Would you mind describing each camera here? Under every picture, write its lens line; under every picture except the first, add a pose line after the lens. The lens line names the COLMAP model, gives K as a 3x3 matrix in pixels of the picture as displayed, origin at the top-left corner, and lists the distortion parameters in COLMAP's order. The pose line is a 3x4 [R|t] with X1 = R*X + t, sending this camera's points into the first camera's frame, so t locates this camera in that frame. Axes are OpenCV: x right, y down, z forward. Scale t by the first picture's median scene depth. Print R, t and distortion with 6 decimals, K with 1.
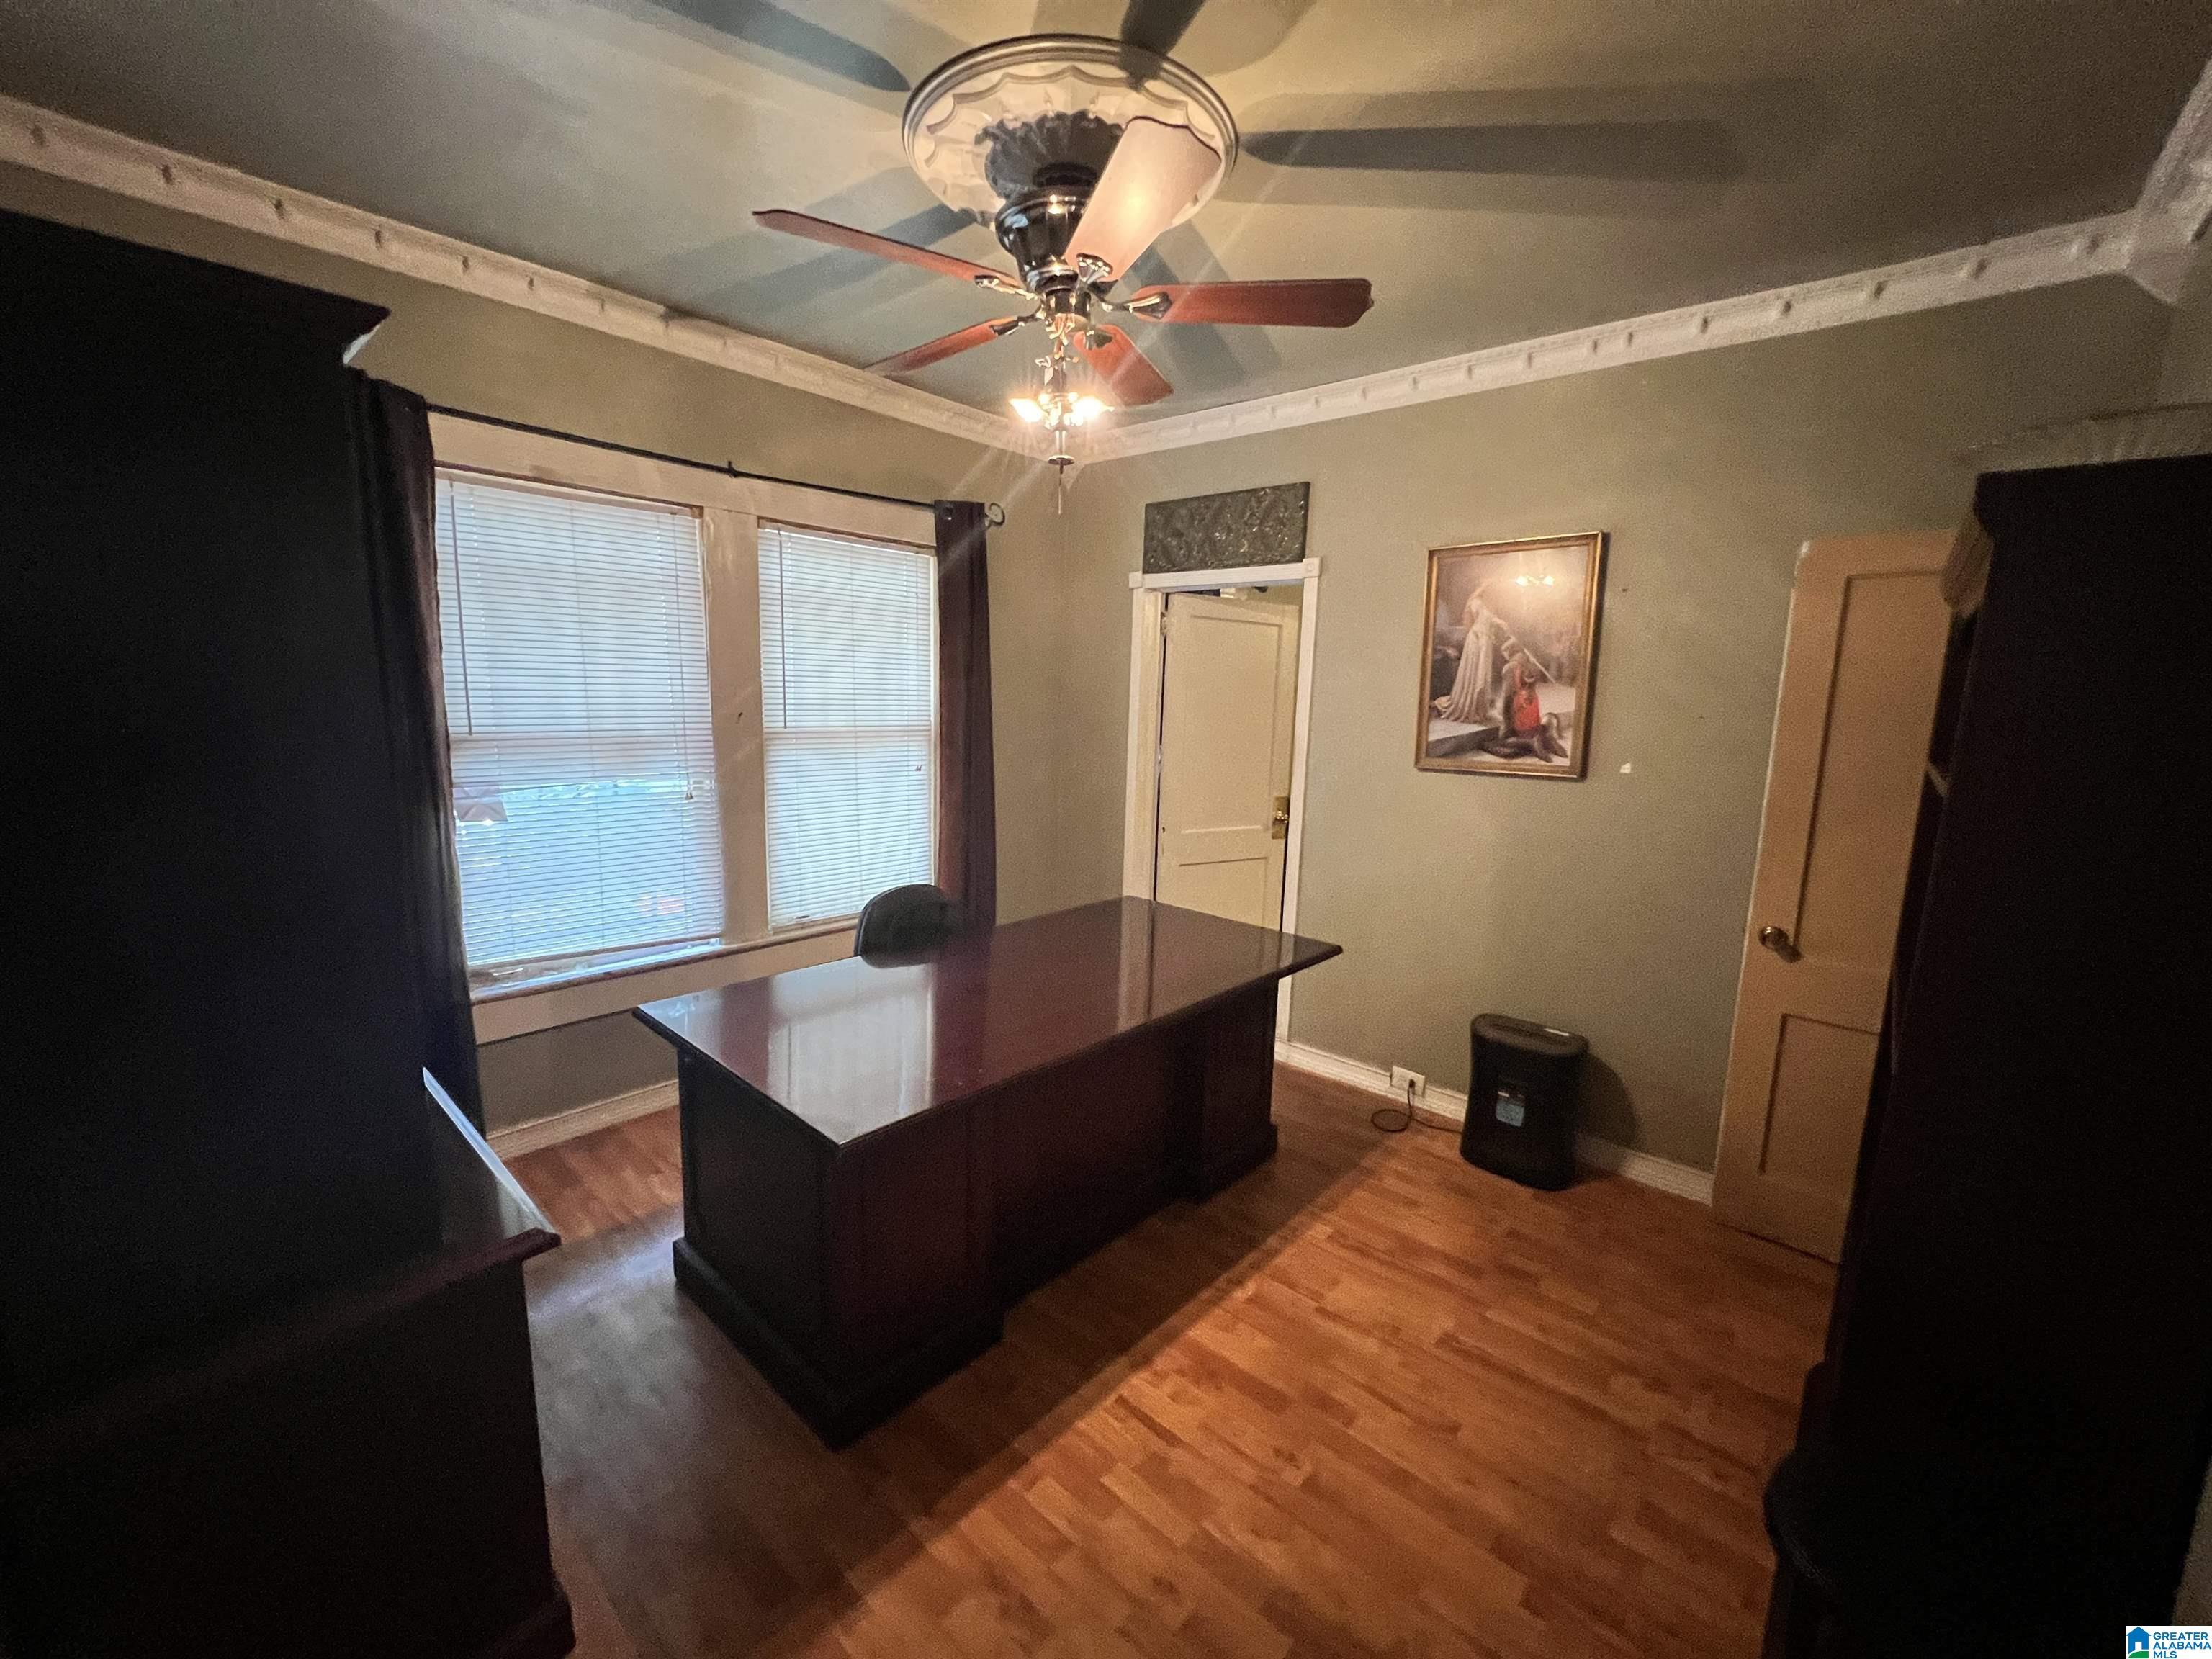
lens RADIAL K [[887.8, 0, 1095.6], [0, 887.8, 834.6], [0, 0, 1]] dist [-0.004377, 0.001511]
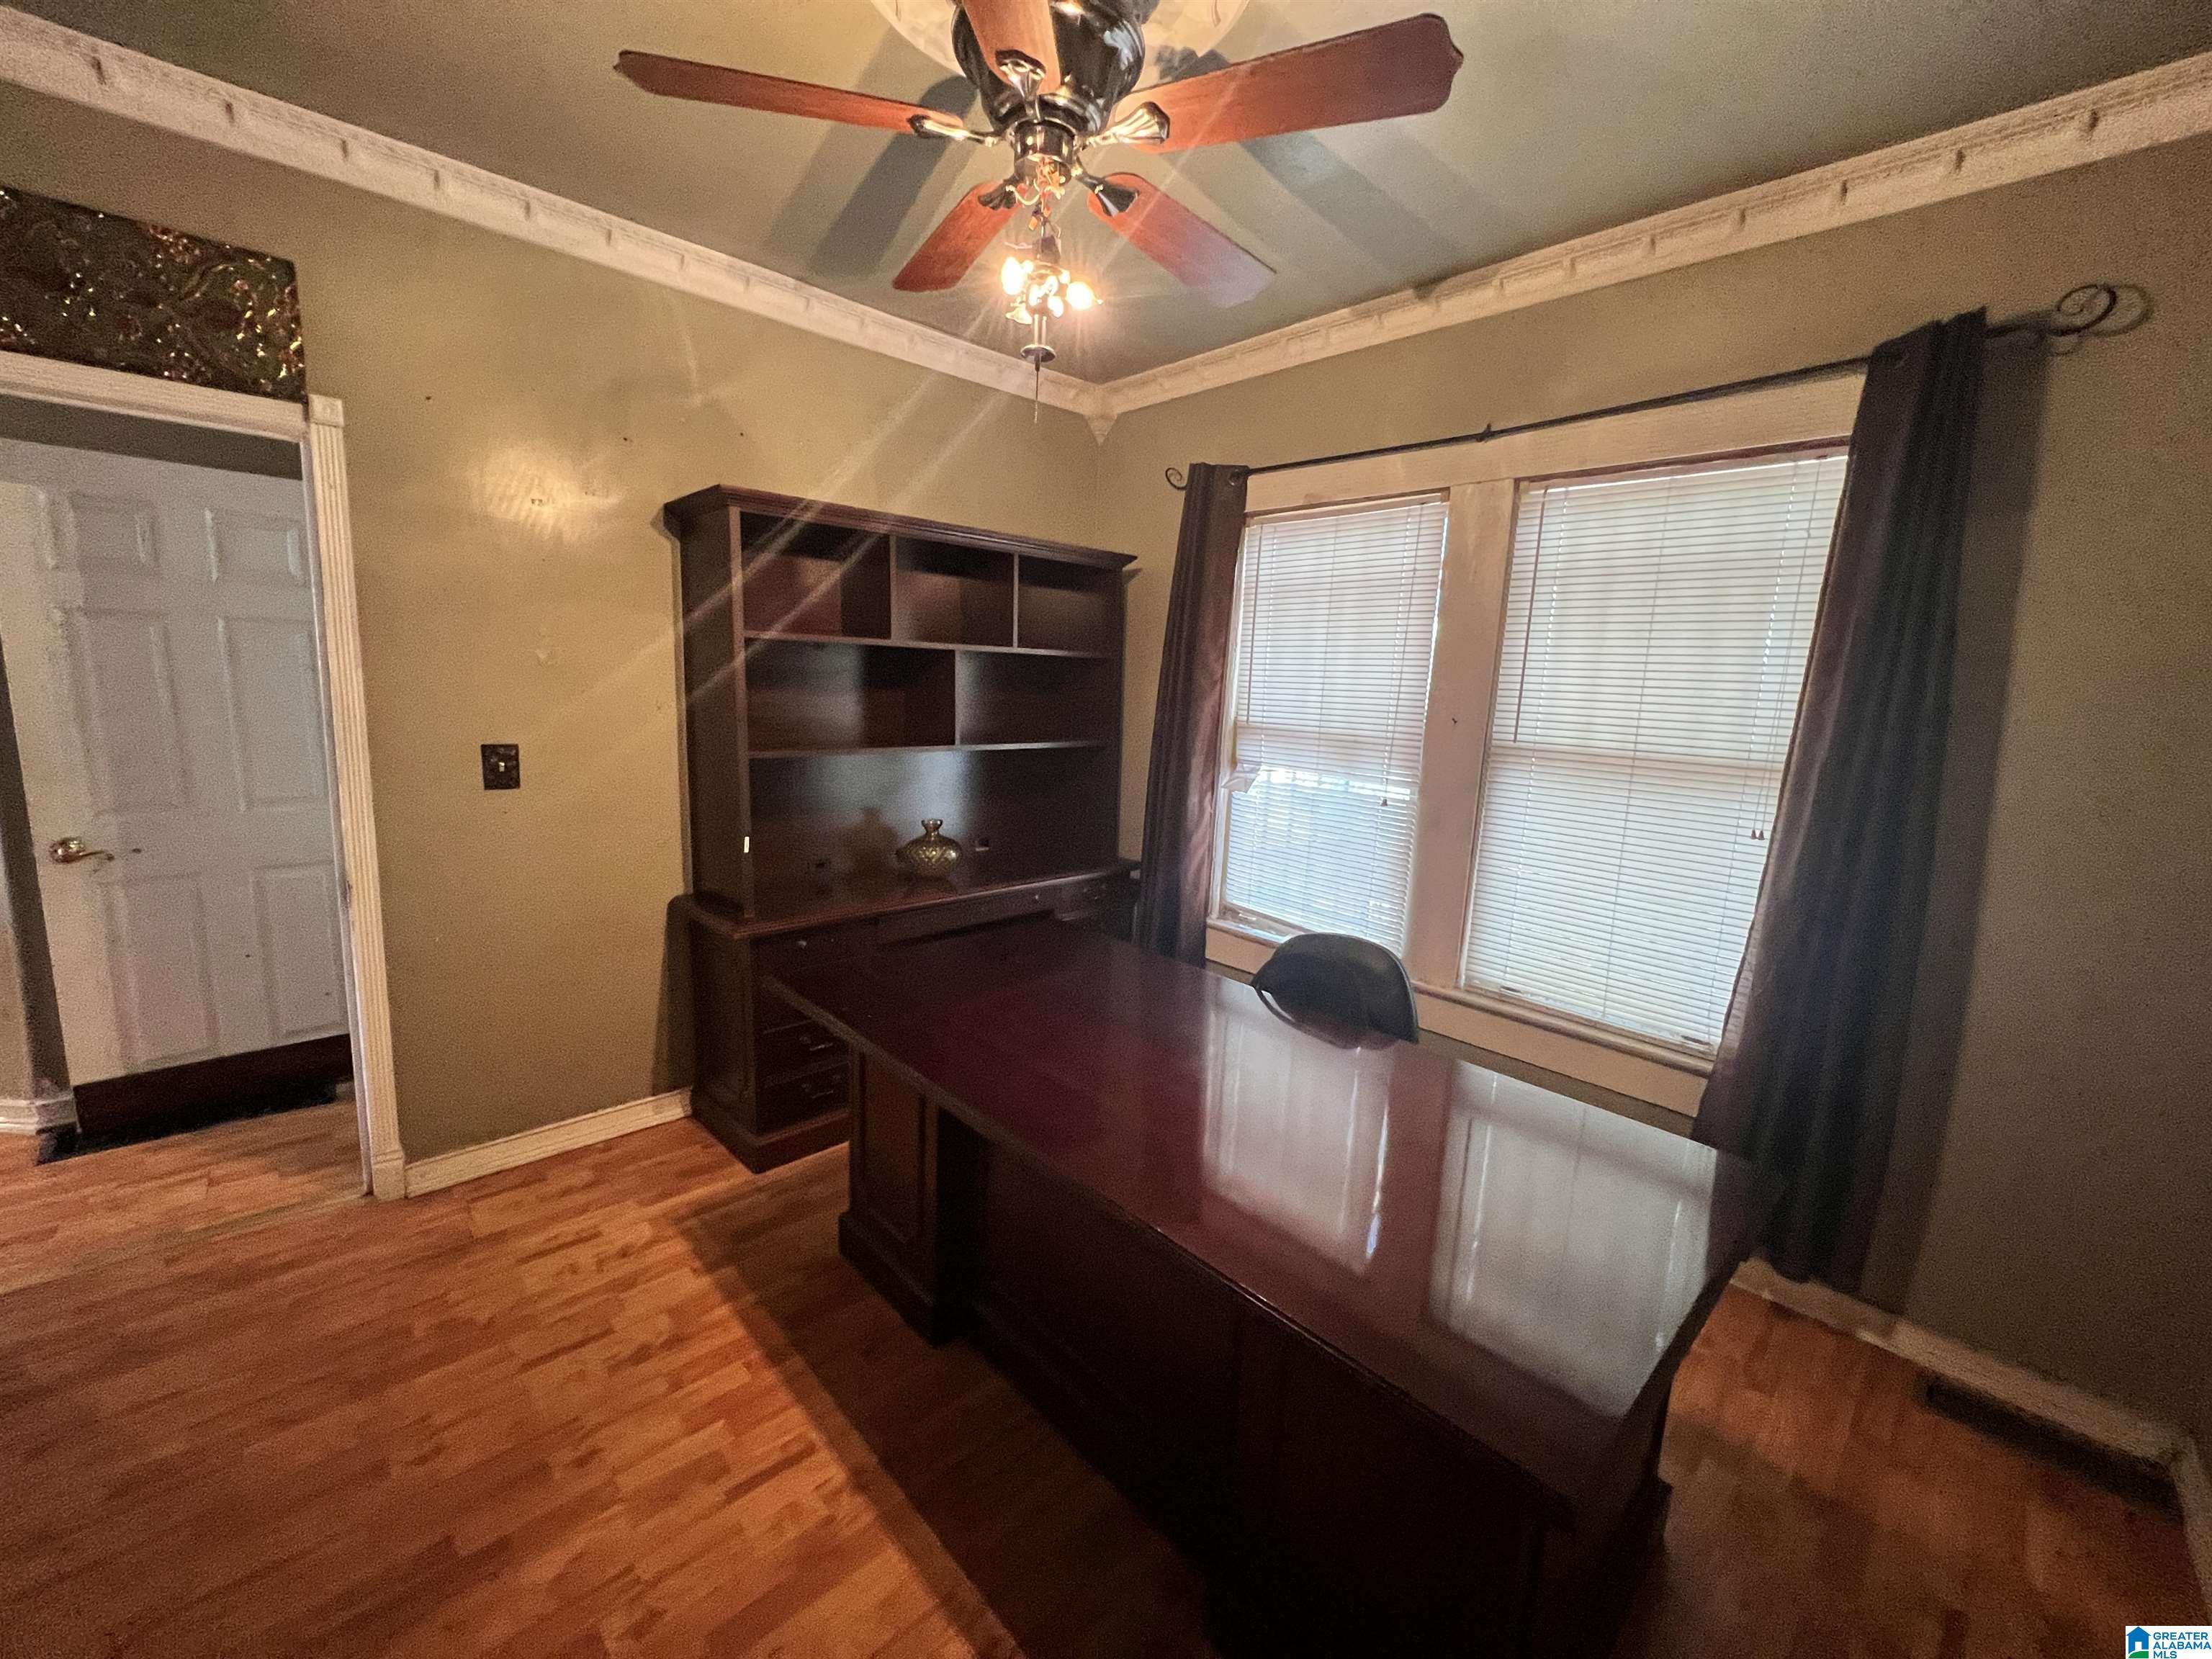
lens RADIAL K [[887.8, 0, 1101.8], [0, 887.8, 831.8], [0, 0, 1]] dist [-0.004377, 0.001511]
pose [[-0.075023, 0.135255, -0.987966, 0.675838], [-0.209886, 0.966422, 0.148244, -0.121469], [0.974843, 0.218482, -0.044115, 1.014668]]
